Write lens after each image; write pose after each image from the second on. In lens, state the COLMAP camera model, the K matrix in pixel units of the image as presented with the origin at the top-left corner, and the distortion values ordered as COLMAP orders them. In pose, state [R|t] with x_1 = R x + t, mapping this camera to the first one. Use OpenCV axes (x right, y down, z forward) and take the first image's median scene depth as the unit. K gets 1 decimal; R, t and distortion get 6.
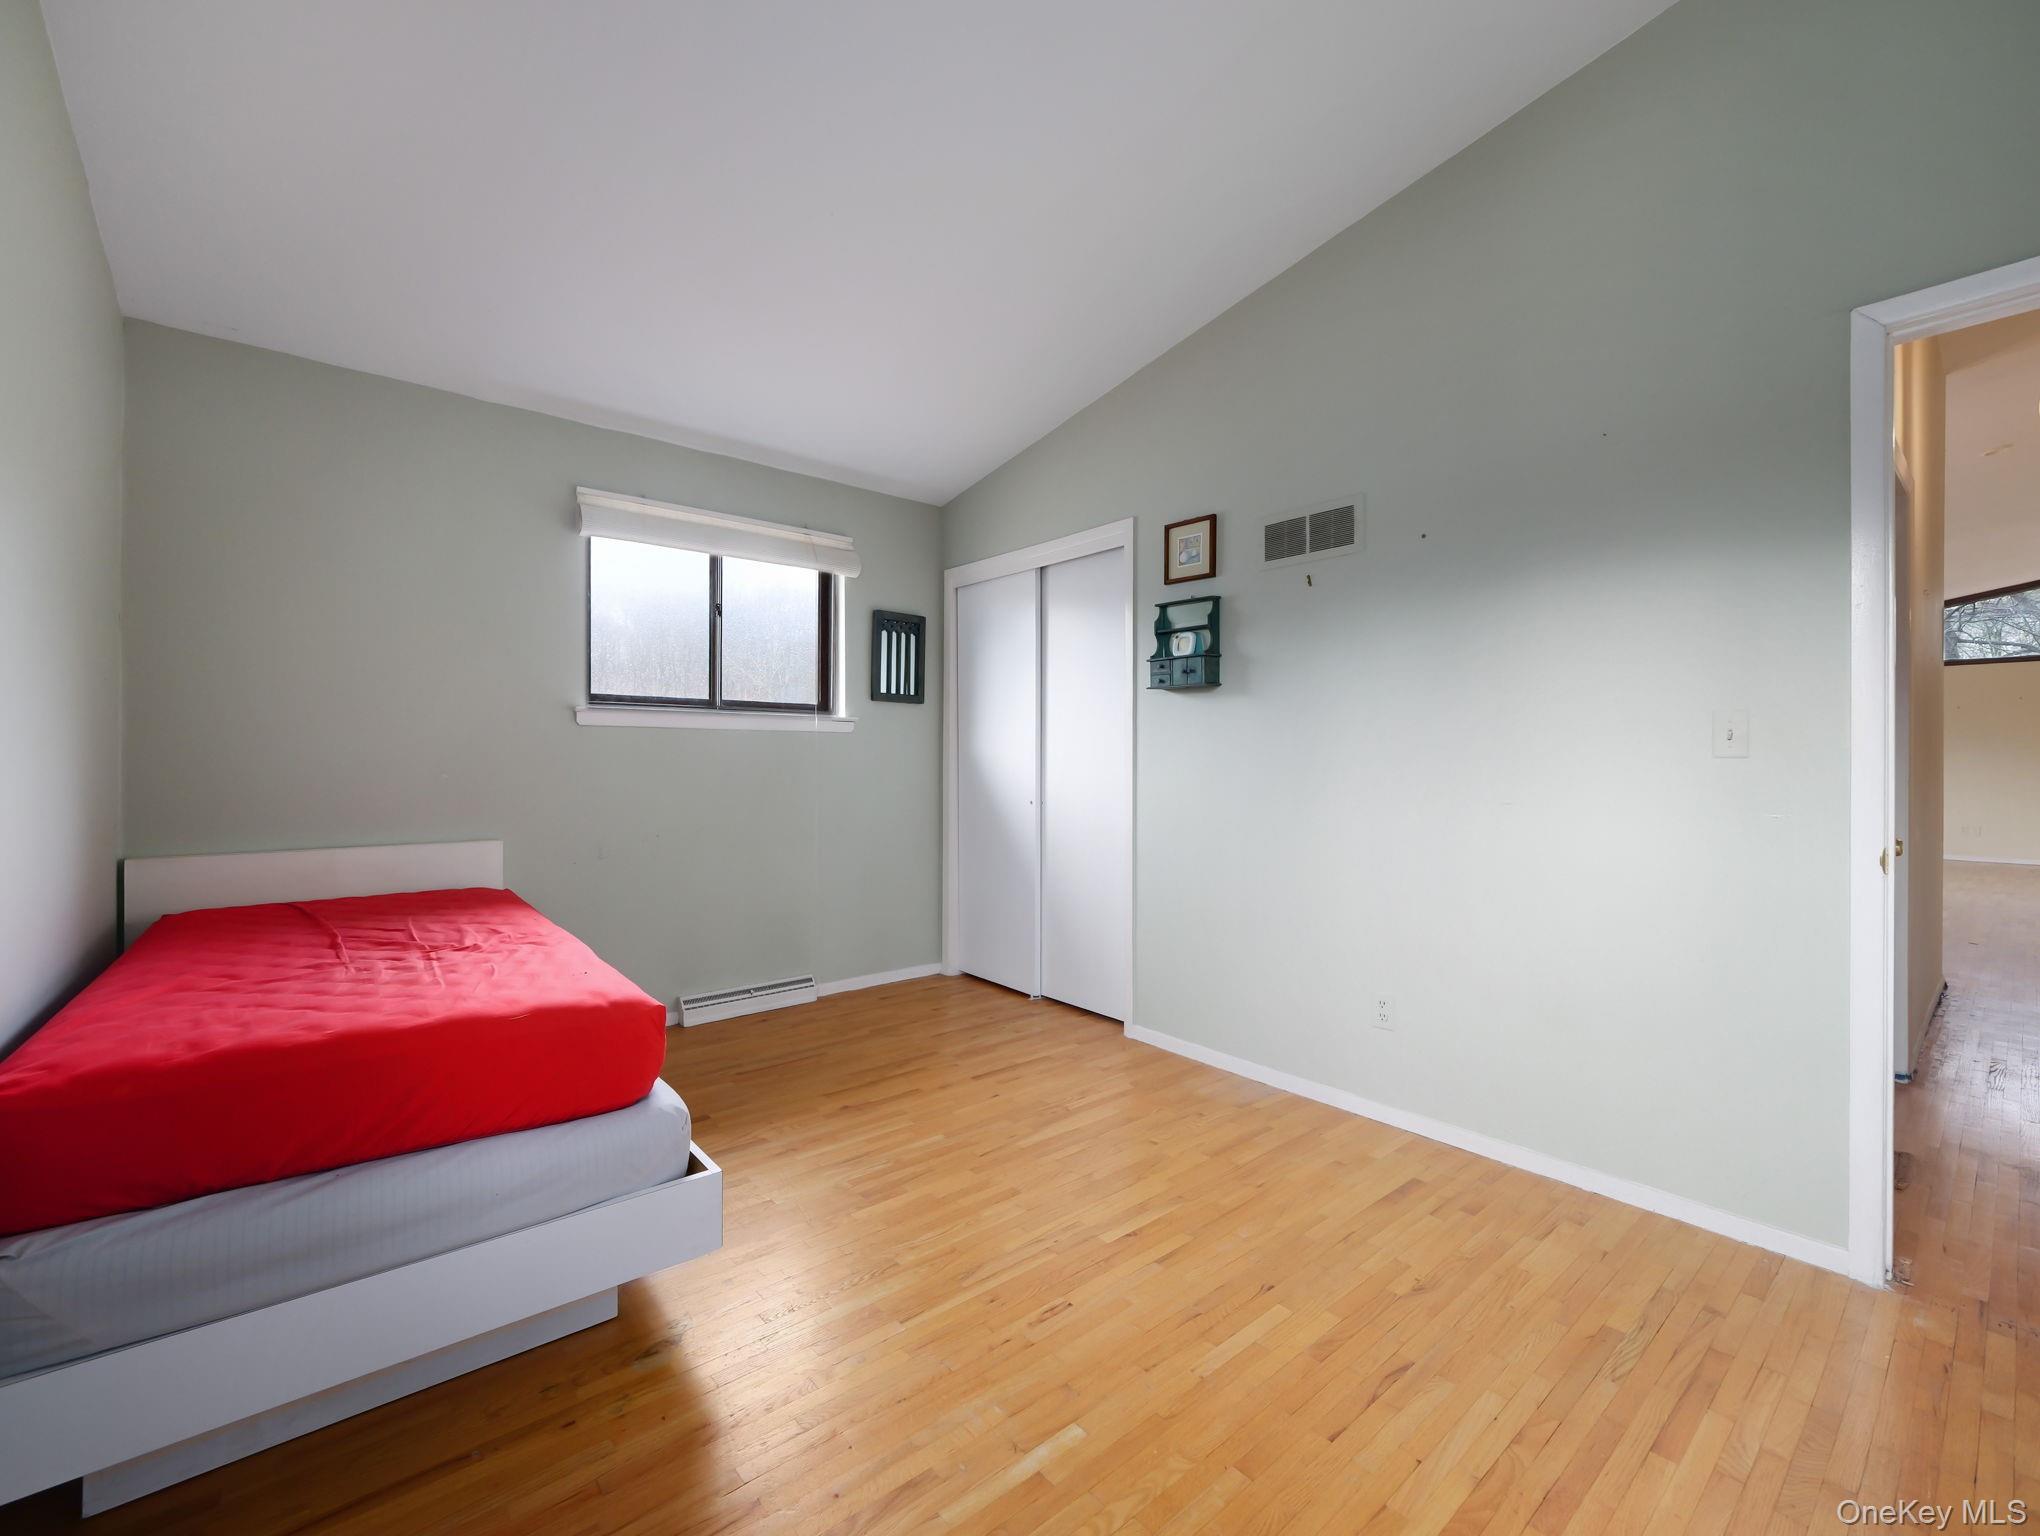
lens RADIAL K [[864.8, 0, 1013.0], [0, 864.8, 761.4], [0, 0, 1]] dist [0.000830, -0.000889]
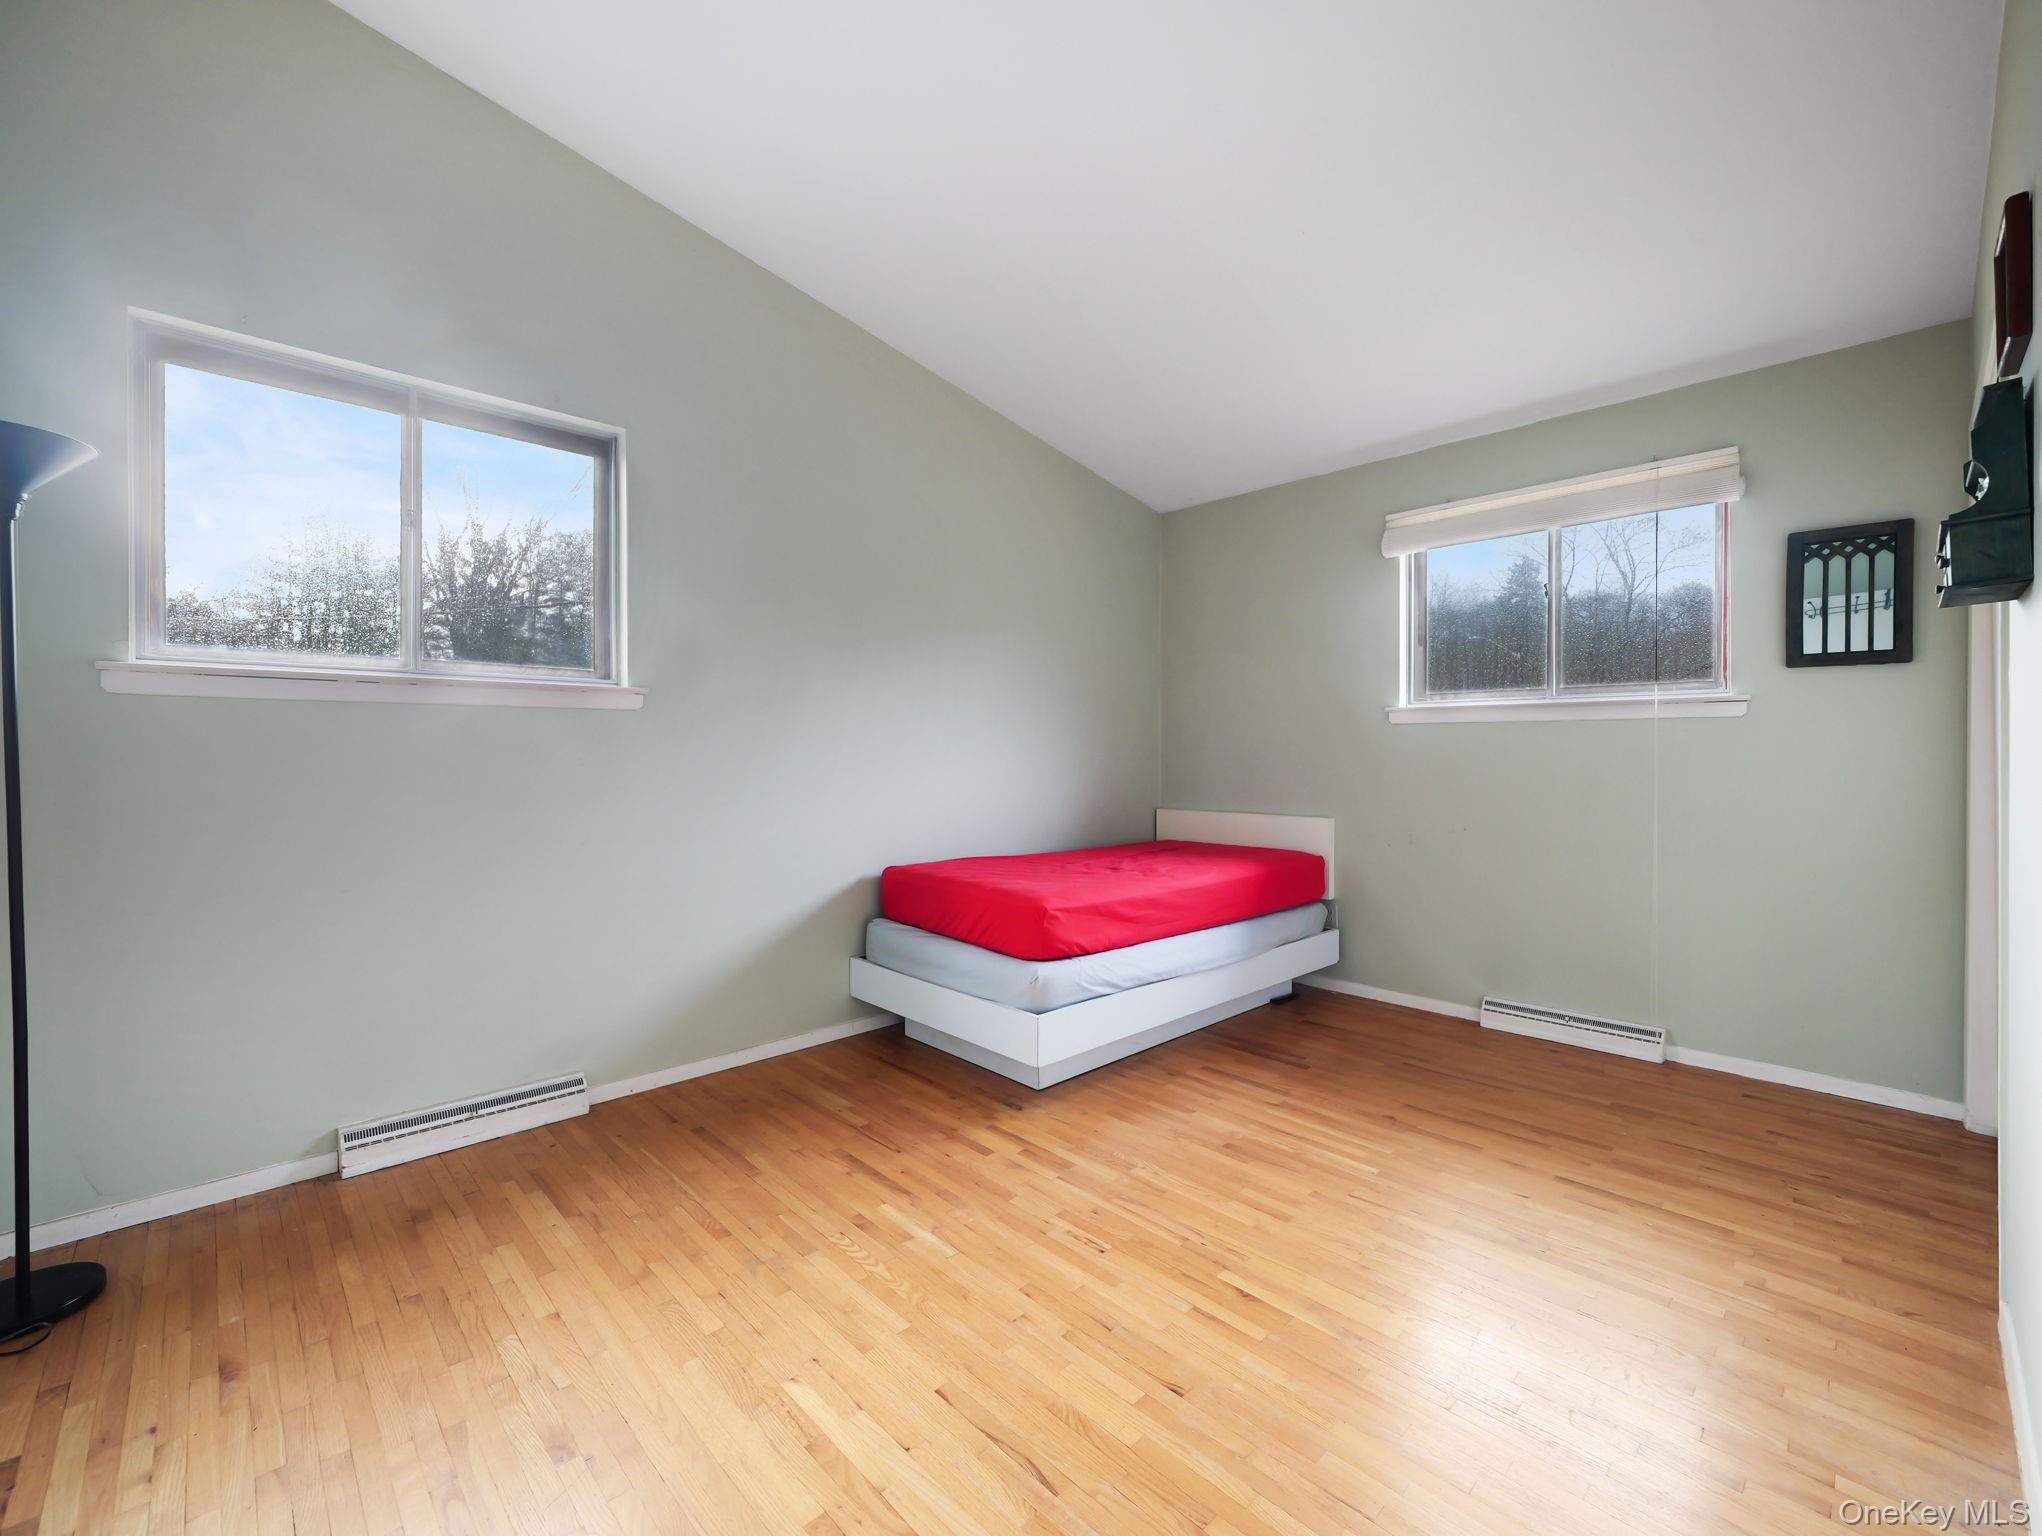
lens RADIAL K [[865.6, 0, 1014.0], [0, 865.6, 761.4], [0, 0, 1]] dist [0.000830, -0.000889]
pose [[0.060587, 0.004286, -0.998154, 0.646643], [-0.005016, 0.999979, 0.003989, 0.005840], [0.998150, 0.004765, 0.060607, 0.466472]]
